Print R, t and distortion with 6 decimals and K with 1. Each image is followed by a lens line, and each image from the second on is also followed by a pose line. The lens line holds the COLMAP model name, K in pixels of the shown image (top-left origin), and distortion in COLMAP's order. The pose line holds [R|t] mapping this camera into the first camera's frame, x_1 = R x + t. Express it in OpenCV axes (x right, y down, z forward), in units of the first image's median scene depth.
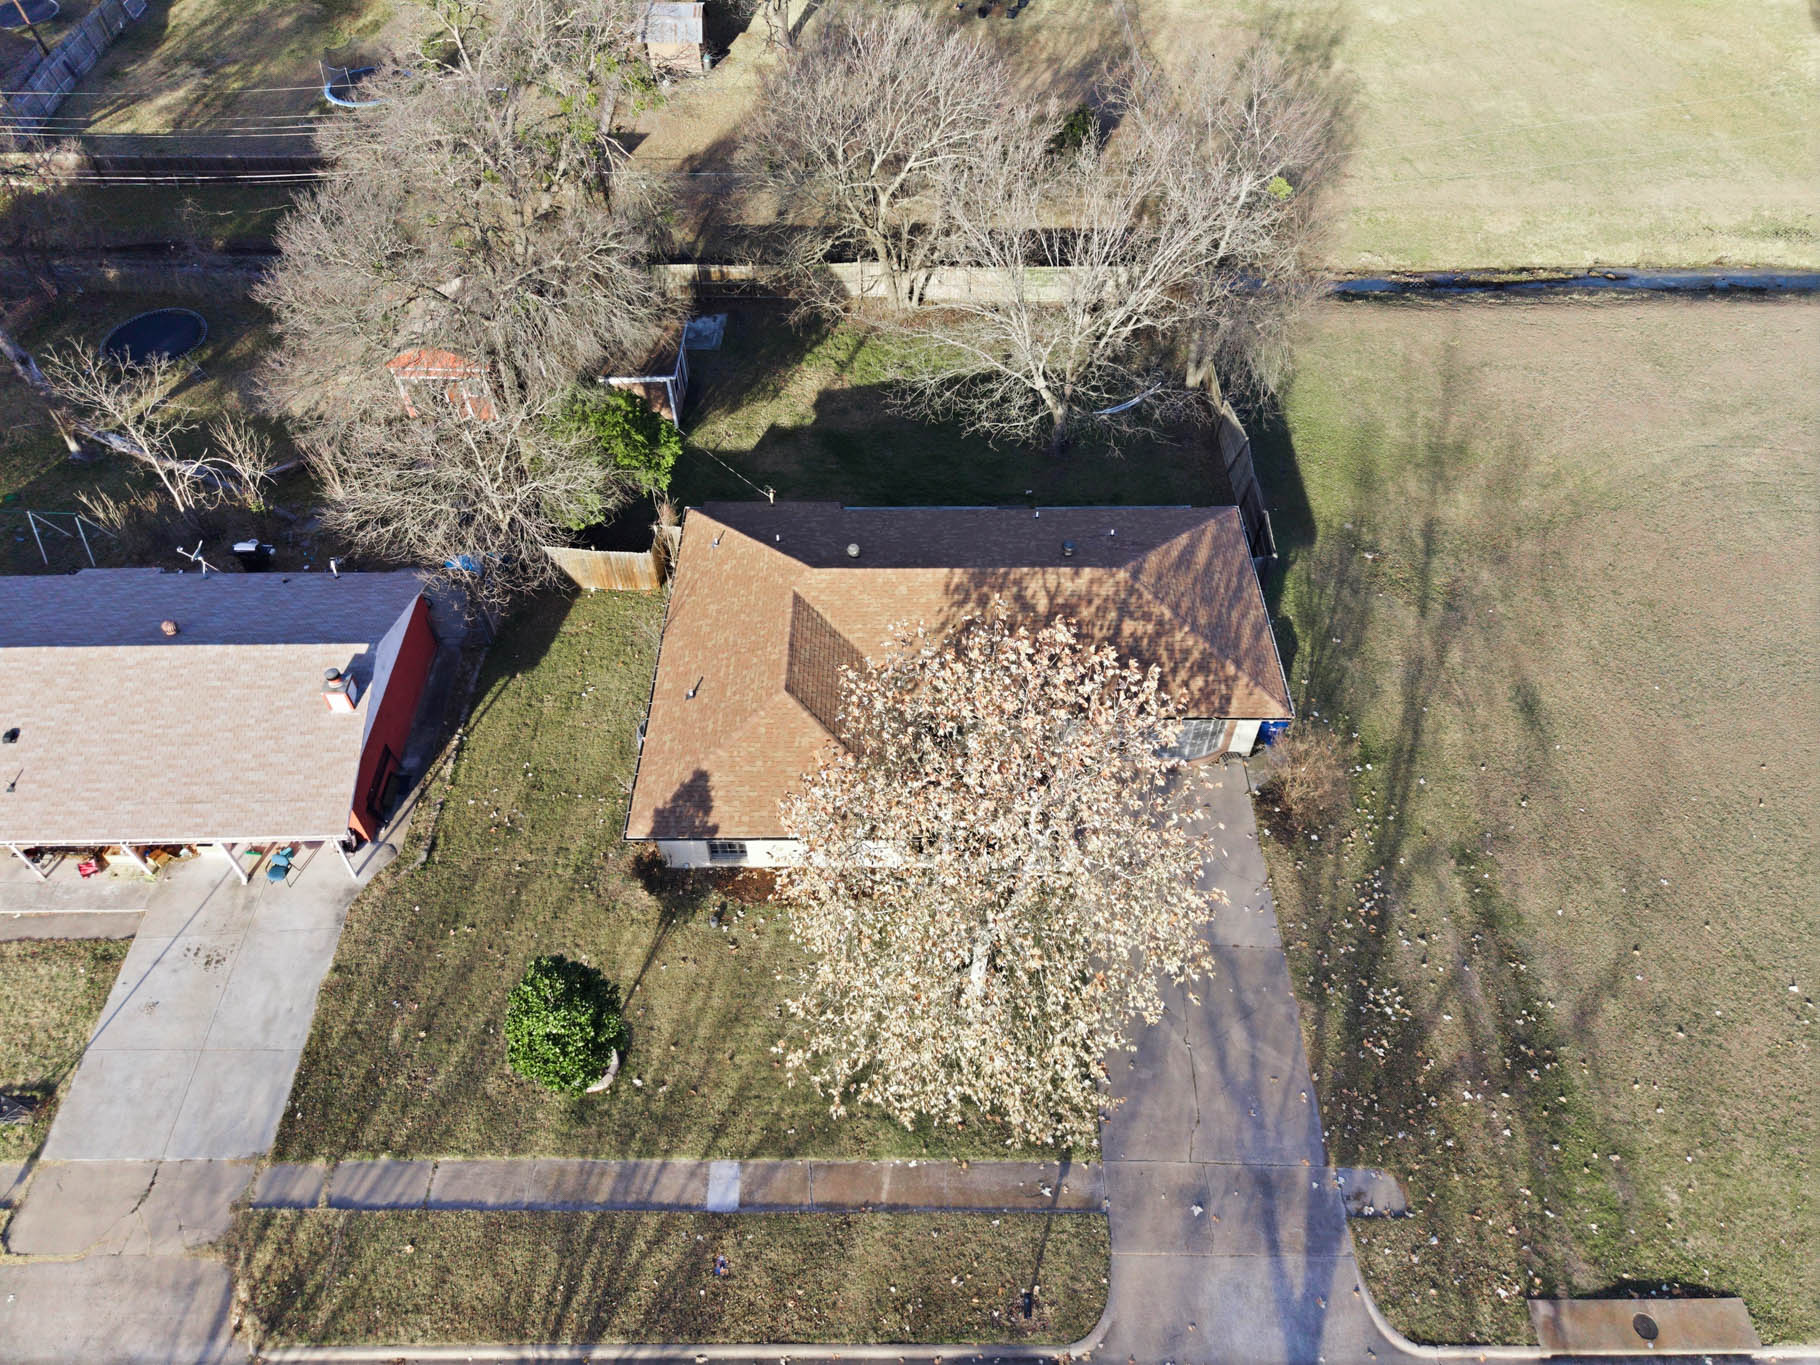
lens RADIAL K [[1224.8, 0, 910.0], [0, 1224.8, 682.5], [0, 0, 1]] dist [0.035516, -0.026764]
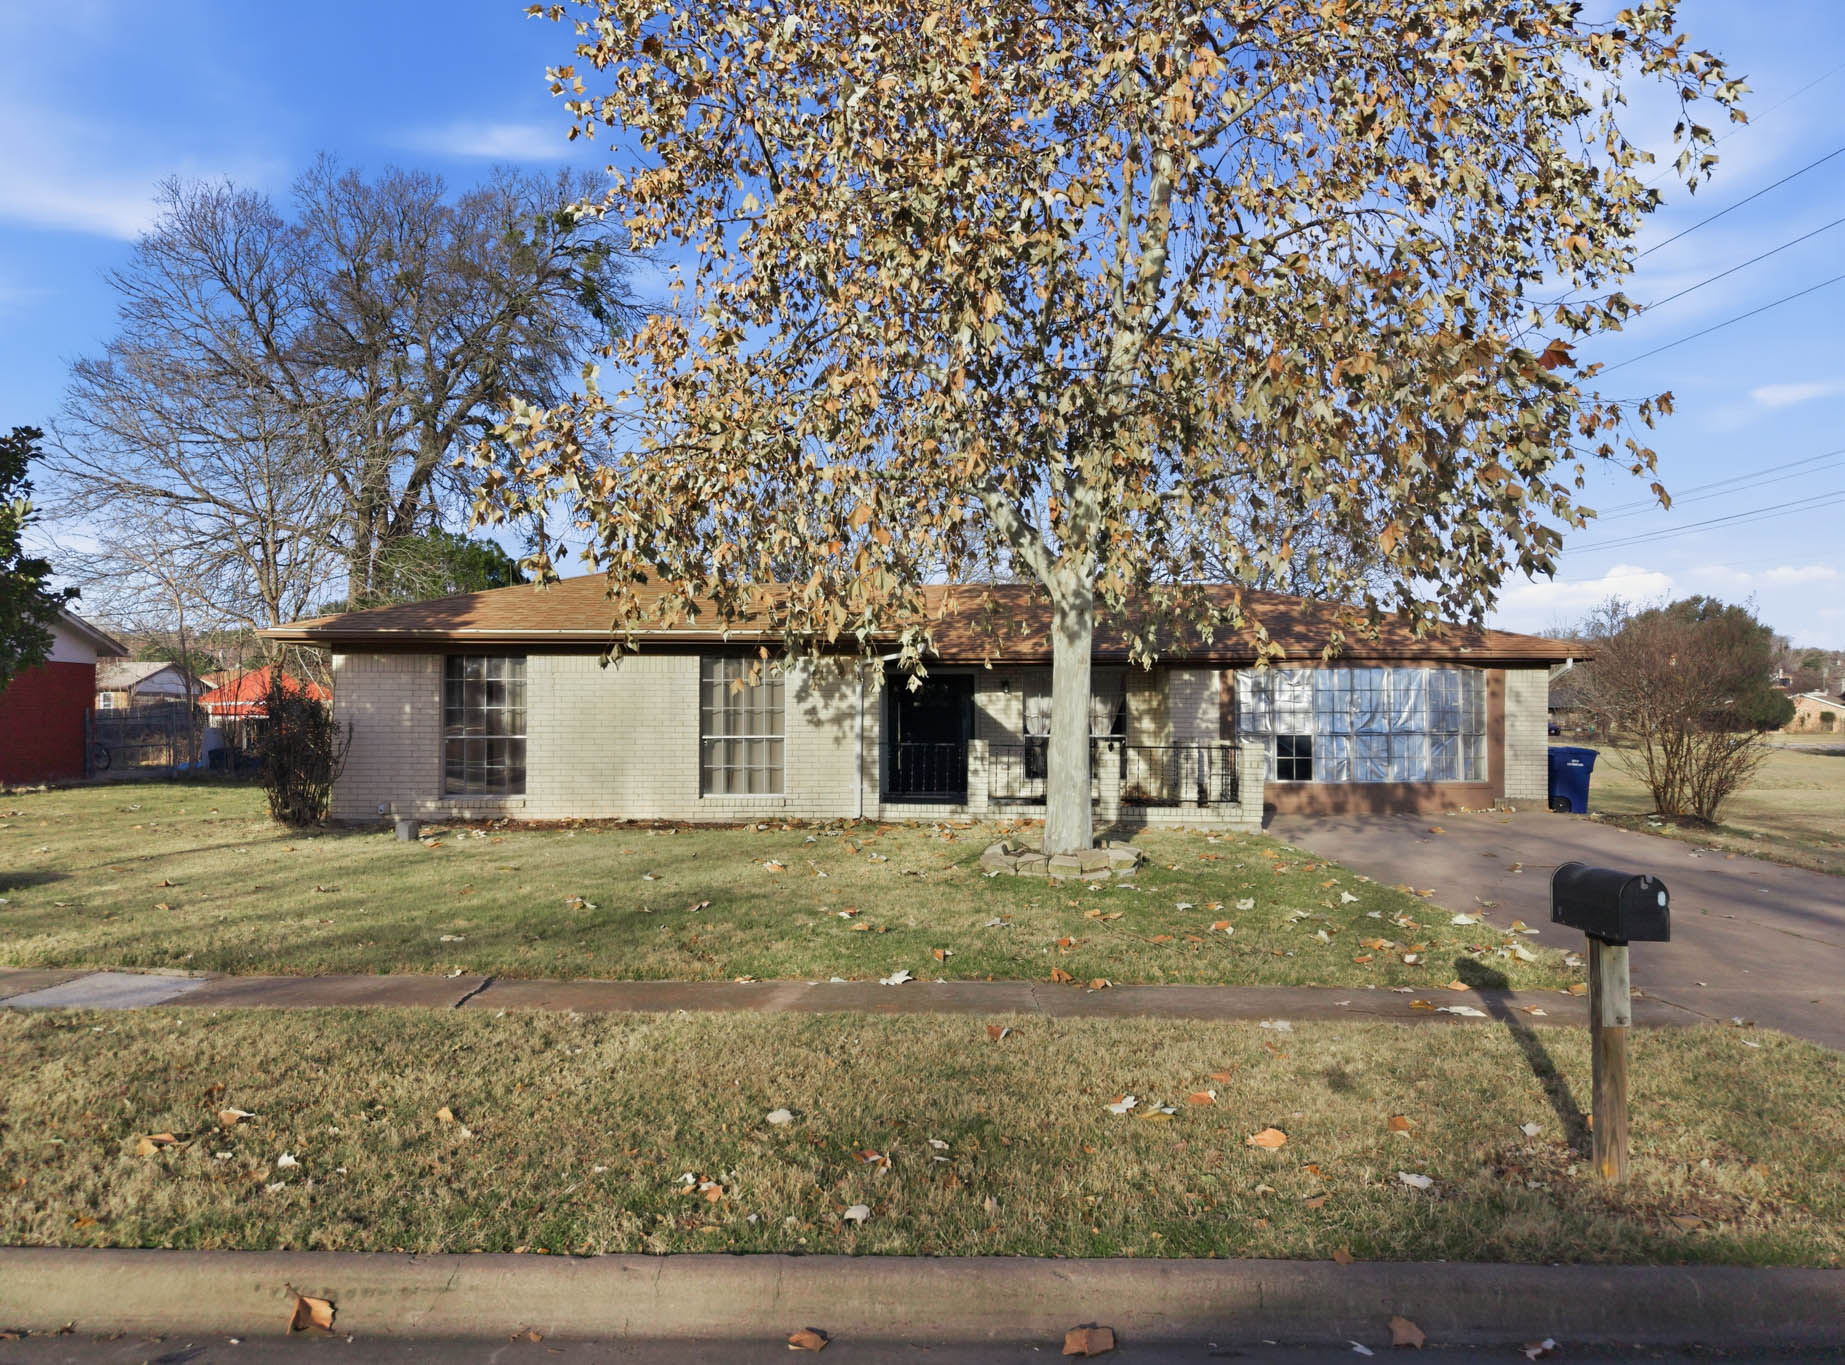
lens RADIAL K [[1256.9, 0, 899.3], [0, 1256.9, 680.2], [0, 0, 1]] dist [0.001923, 0.000606]
pose [[0.999982, 0.005605, -0.002164, 0.002181], [-0.005194, 0.625330, -0.780343, 0.451345], [-0.003020, 0.780340, 0.625348, 0.643297]]
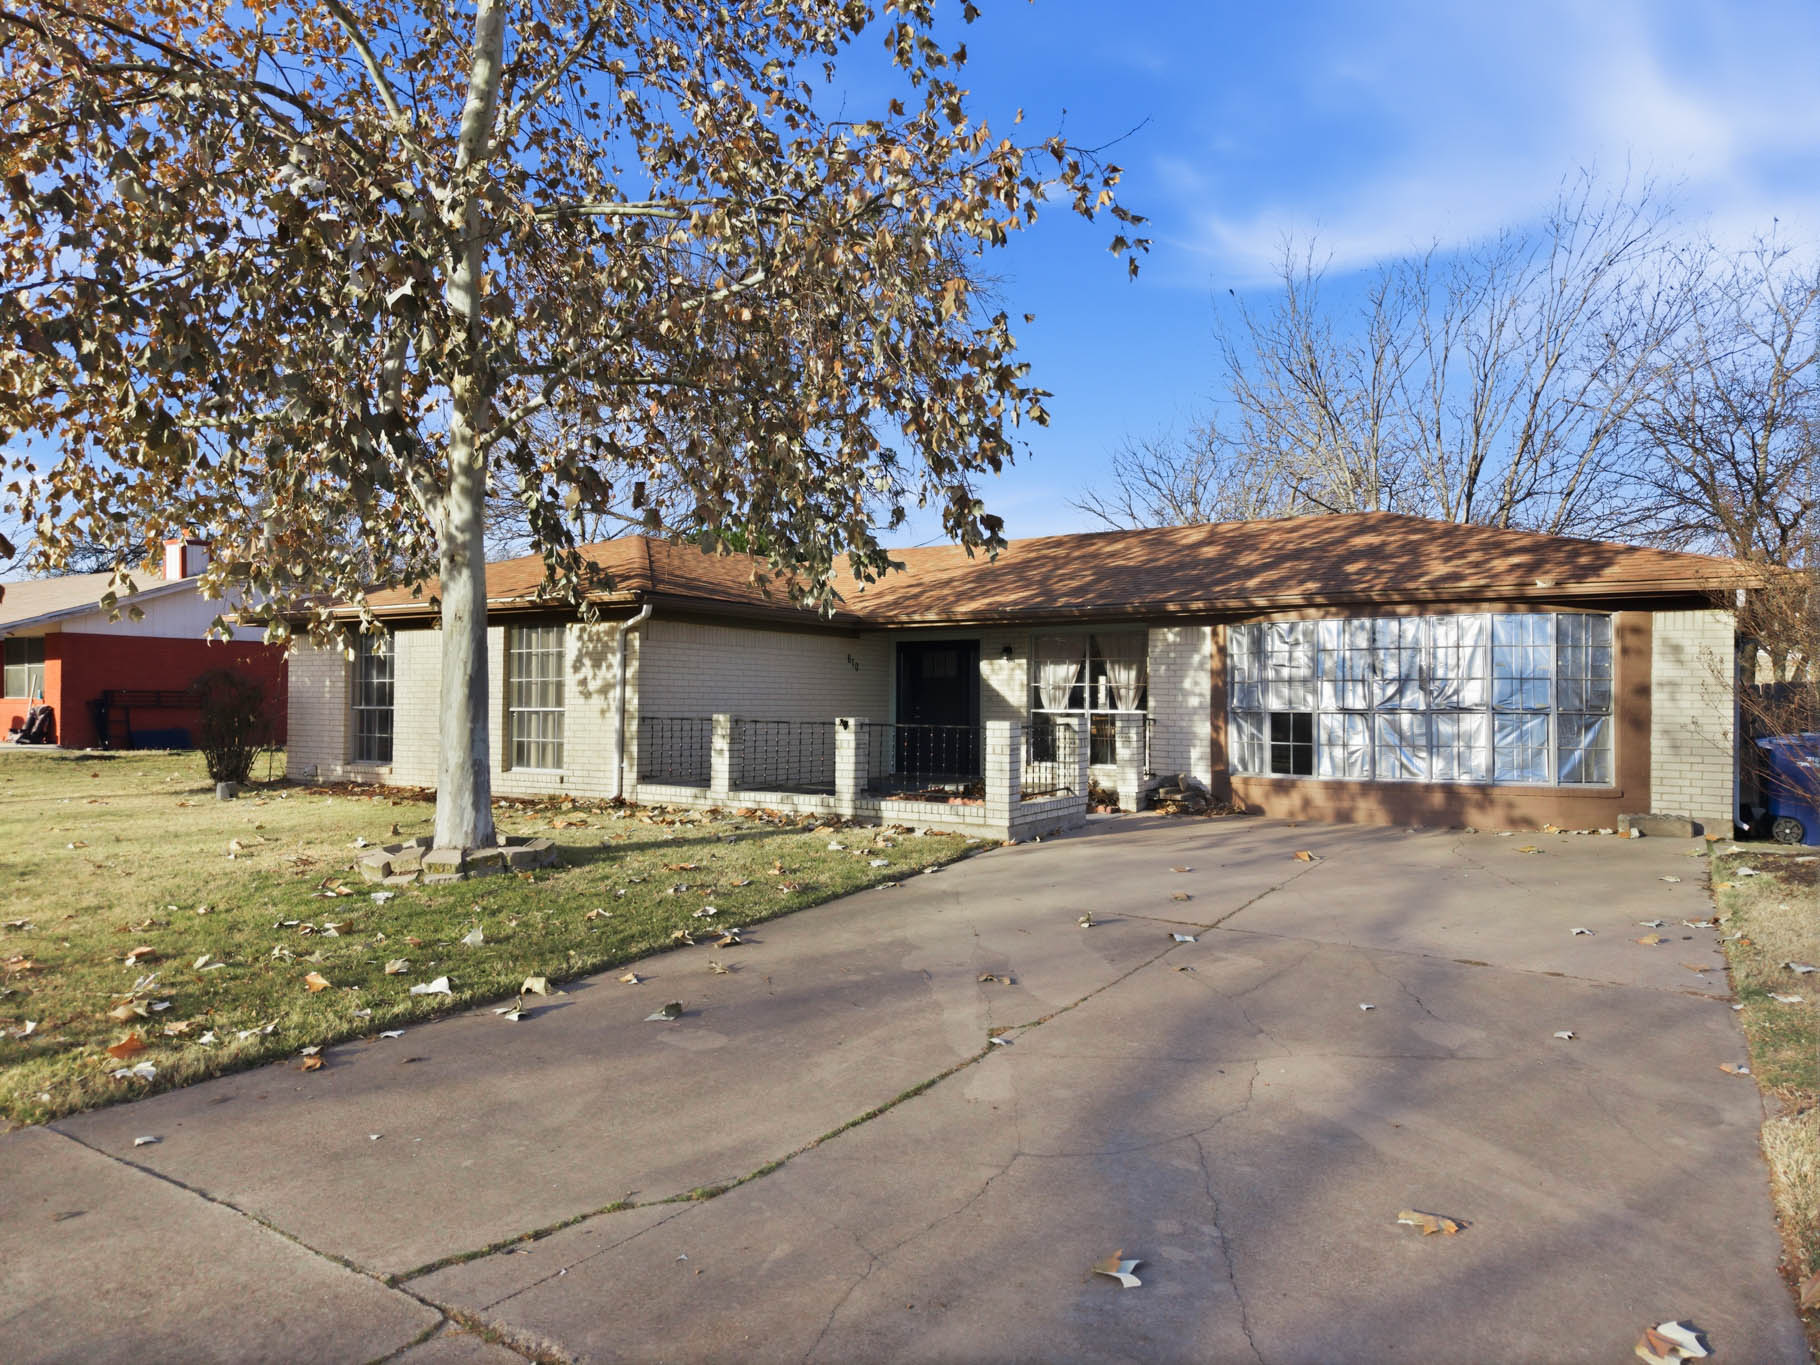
lens RADIAL K [[1224.8, 0, 910.0], [0, 1224.8, 682.5], [0, 0, 1]] dist [0.035516, -0.026764]
pose [[0.847515, -0.000104, -0.530771, 0.271156], [-0.407137, 0.641440, -0.650226, 0.334654], [0.340525, 0.767173, 0.543588, 0.743506]]
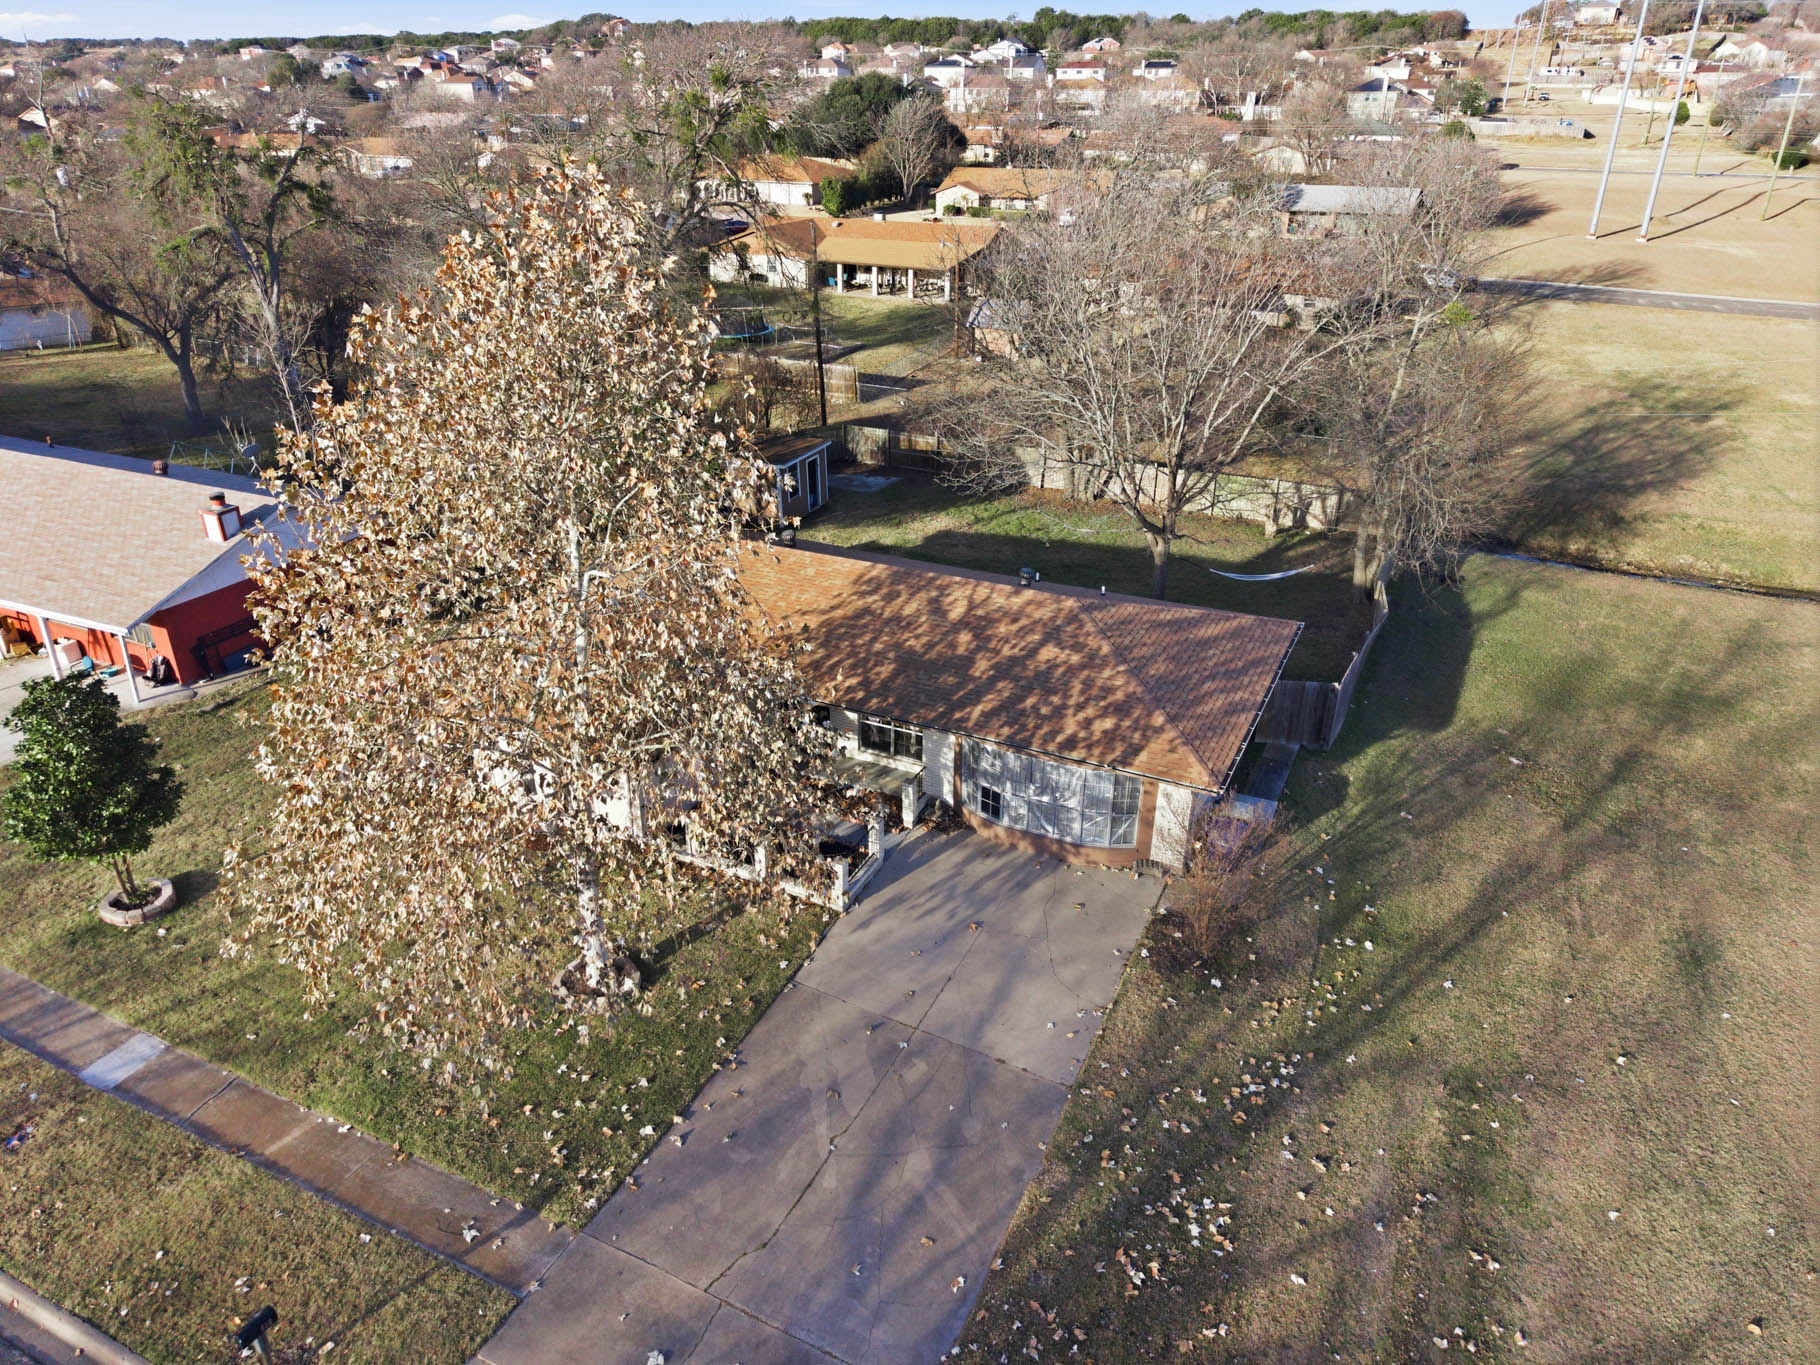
lens RADIAL K [[1224.8, 0, 910.0], [0, 1224.8, 682.5], [0, 0, 1]] dist [0.035516, -0.026764]
pose [[0.901805, 0.190431, -0.387923, 0.392362], [-0.329340, 0.884054, -0.331637, 0.244301], [0.279791, 0.426830, 0.859961, 0.341074]]
